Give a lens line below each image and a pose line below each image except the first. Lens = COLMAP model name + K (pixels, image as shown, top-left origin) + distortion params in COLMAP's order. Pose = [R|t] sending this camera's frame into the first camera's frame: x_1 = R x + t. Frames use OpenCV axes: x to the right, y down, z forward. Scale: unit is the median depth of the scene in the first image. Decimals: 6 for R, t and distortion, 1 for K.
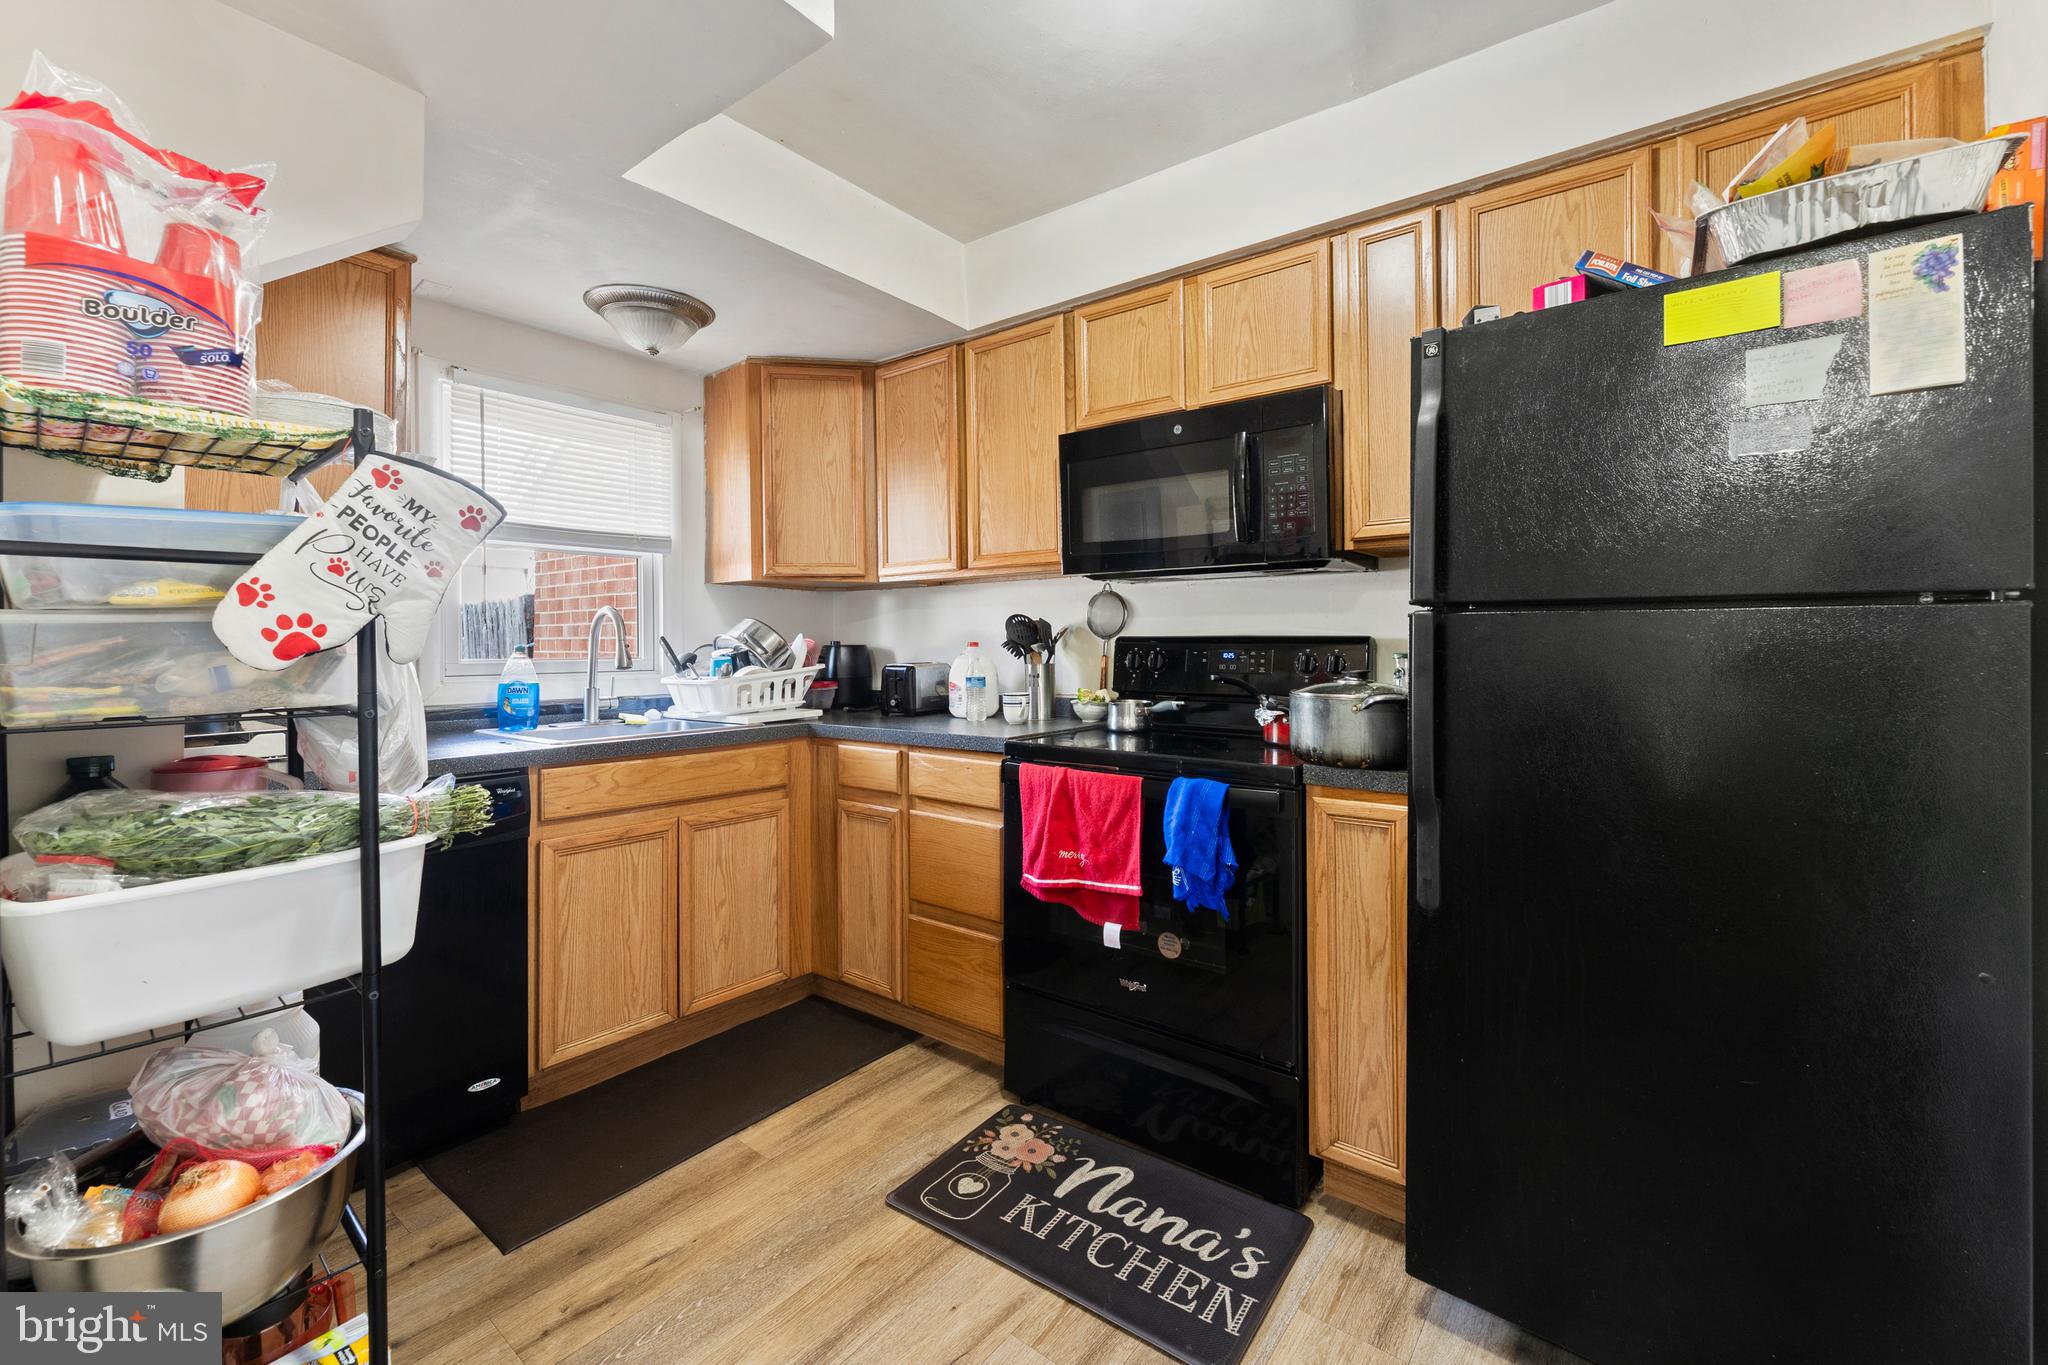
lens RADIAL K [[833.3, 0, 1019.3], [0, 833.3, 651.1], [0, 0, 1]] dist [-0.002748, 0.000190]
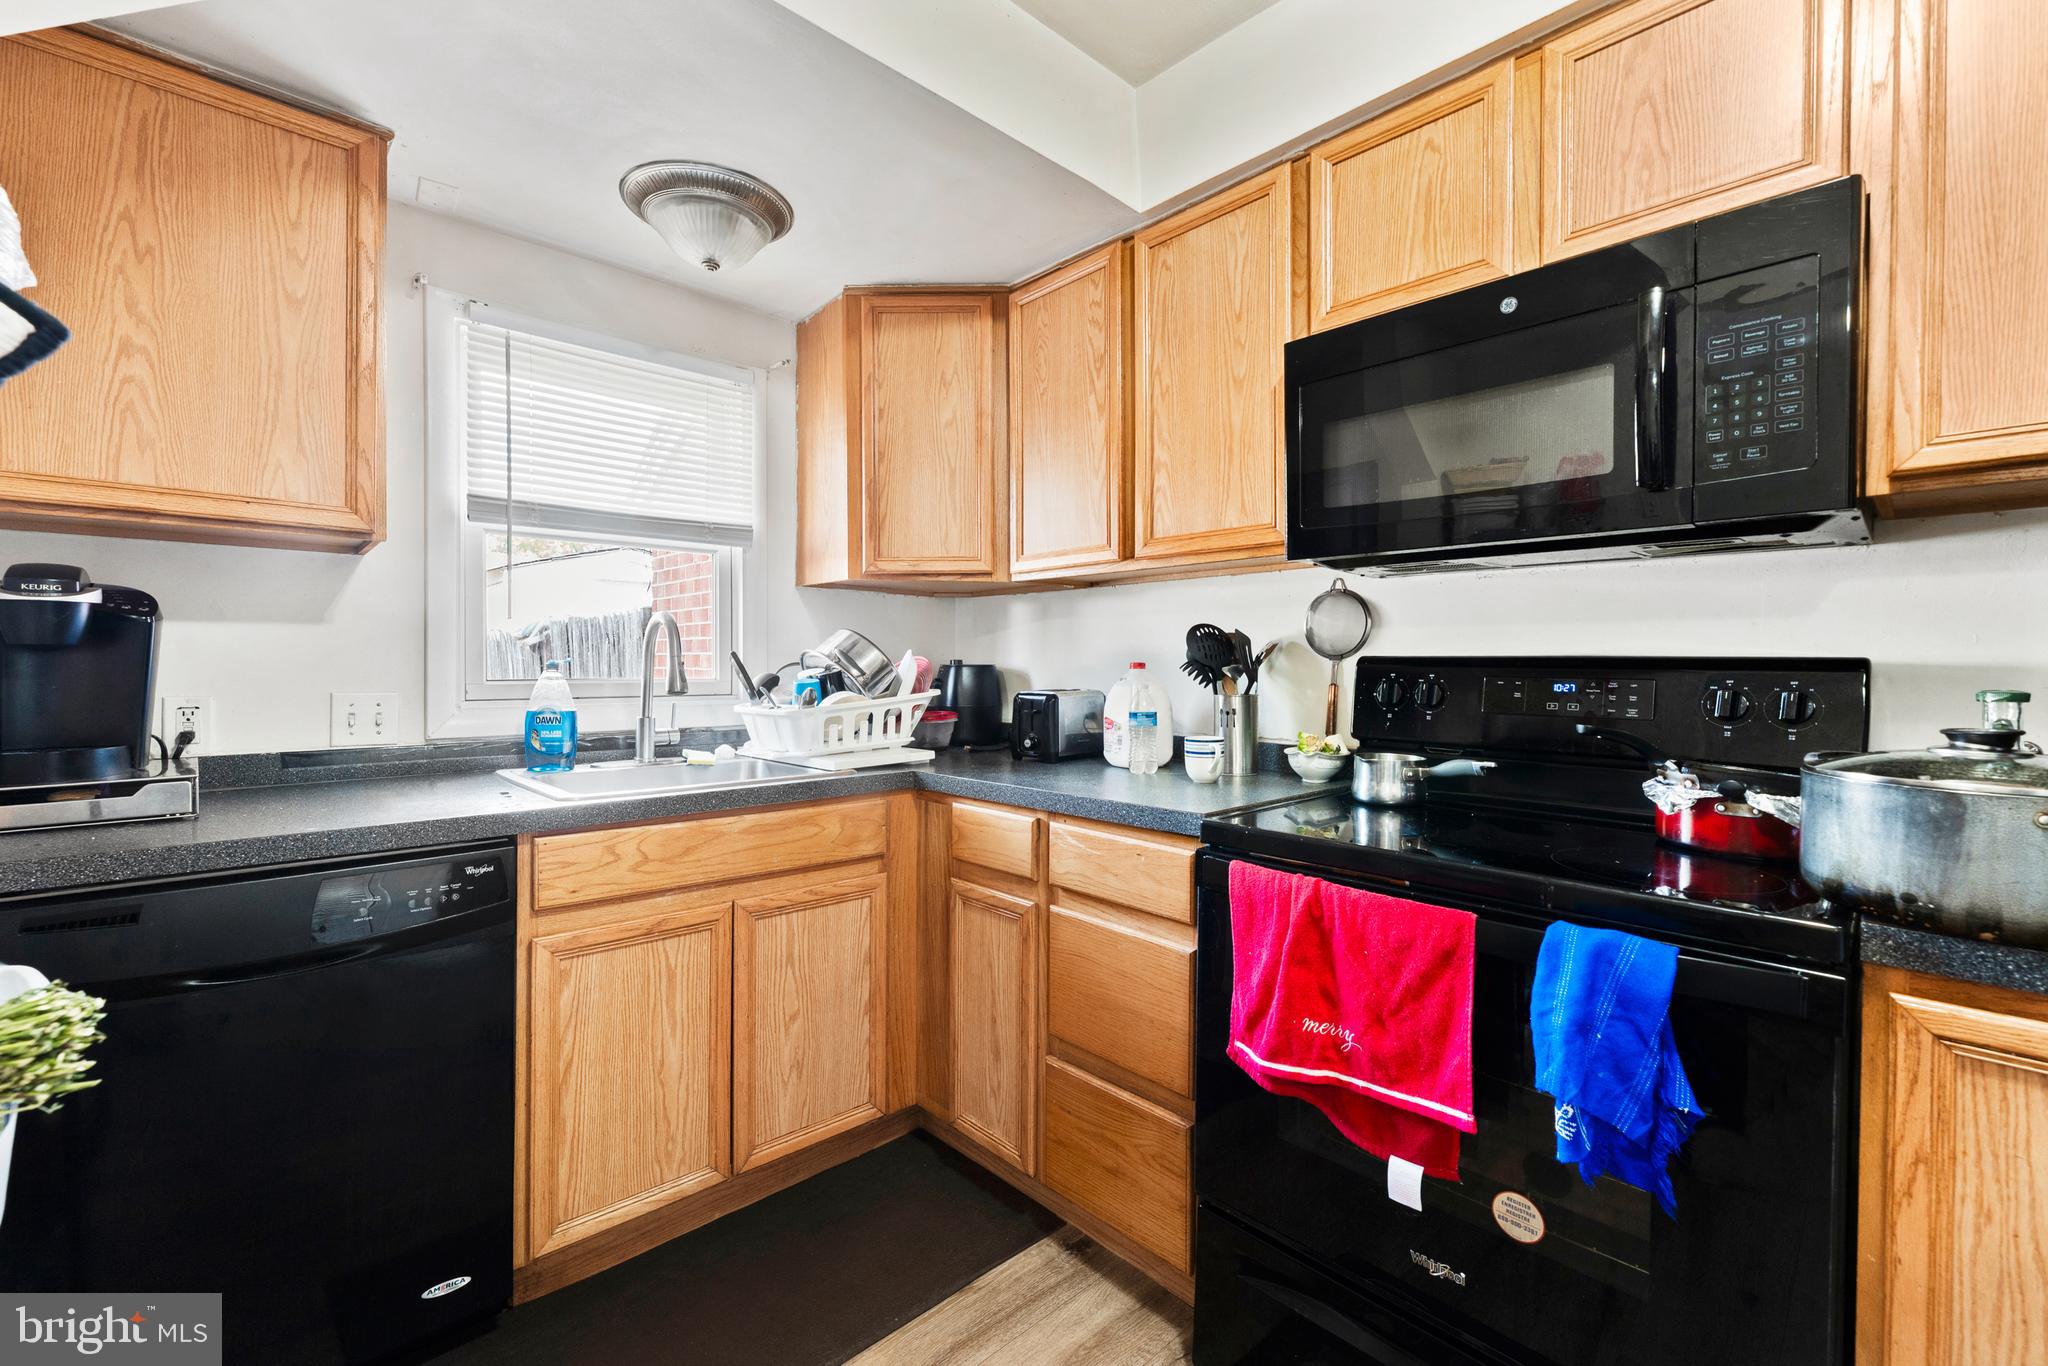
lens RADIAL K [[824.3, 0, 1032.6], [0, 824.3, 695.1], [0, 0, 1]] dist [-0.000313, 0.000237]
pose [[0.989214, 0.014514, -0.145759, -0.047369], [-0.010252, 0.999499, 0.029948, -0.003640], [0.146121, -0.028131, 0.988867, 0.318992]]
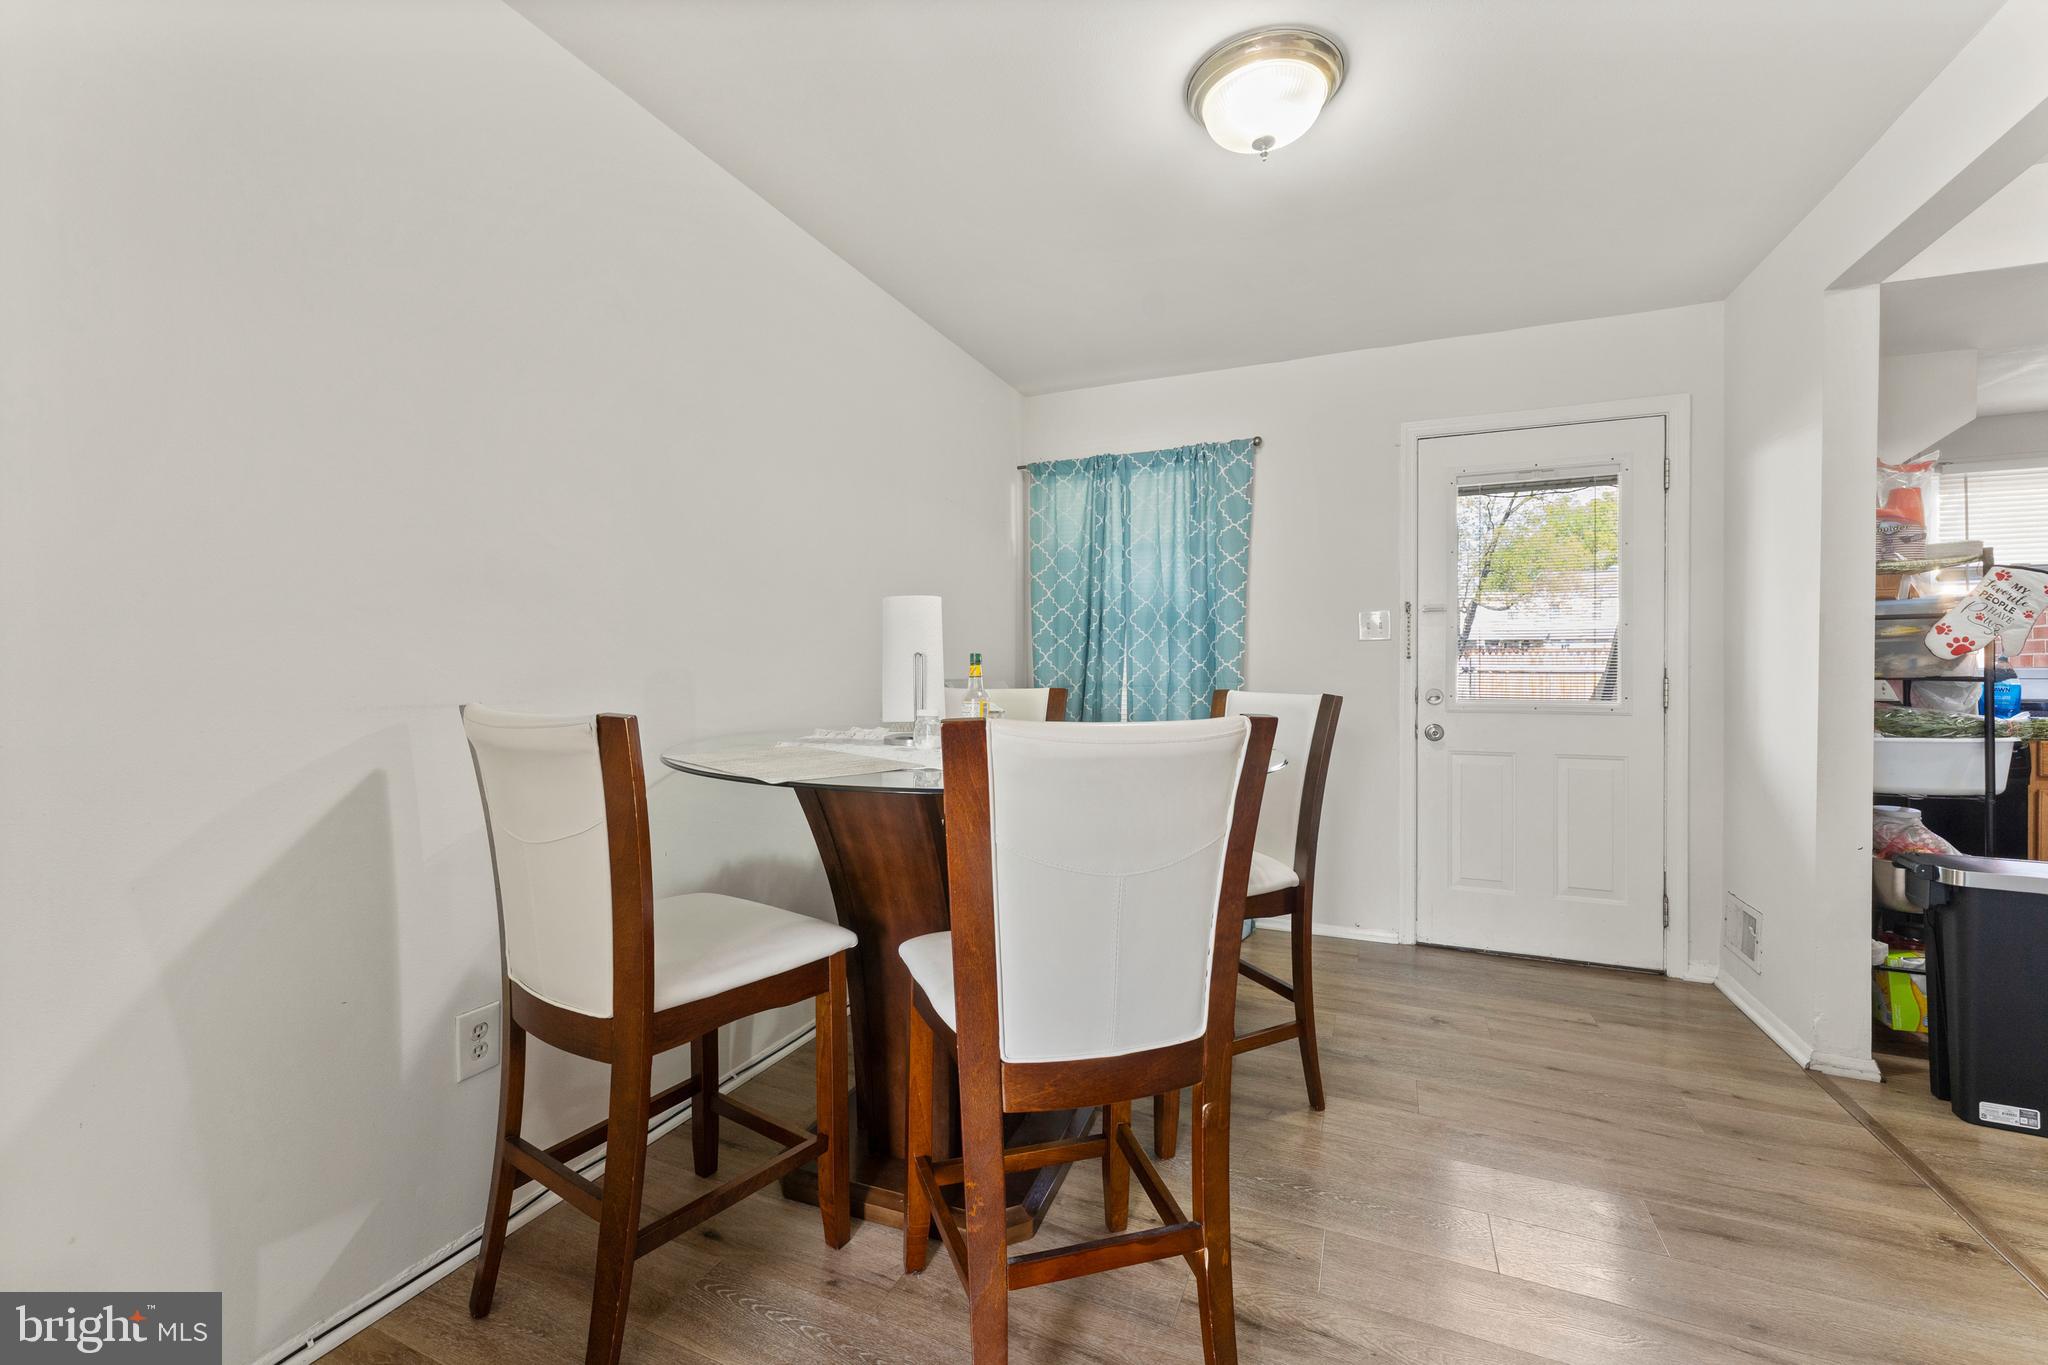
lens RADIAL K [[820.2, 0, 1023.5], [0, 820.2, 675.1], [0, 0, 1]] dist [0.000082, 0.000174]
pose [[0.240819, 0.004894, -0.970558, 0.330415], [-0.009614, 0.999950, 0.002657, 0.035492], [0.970523, 0.008691, 0.240854, -0.911489]]
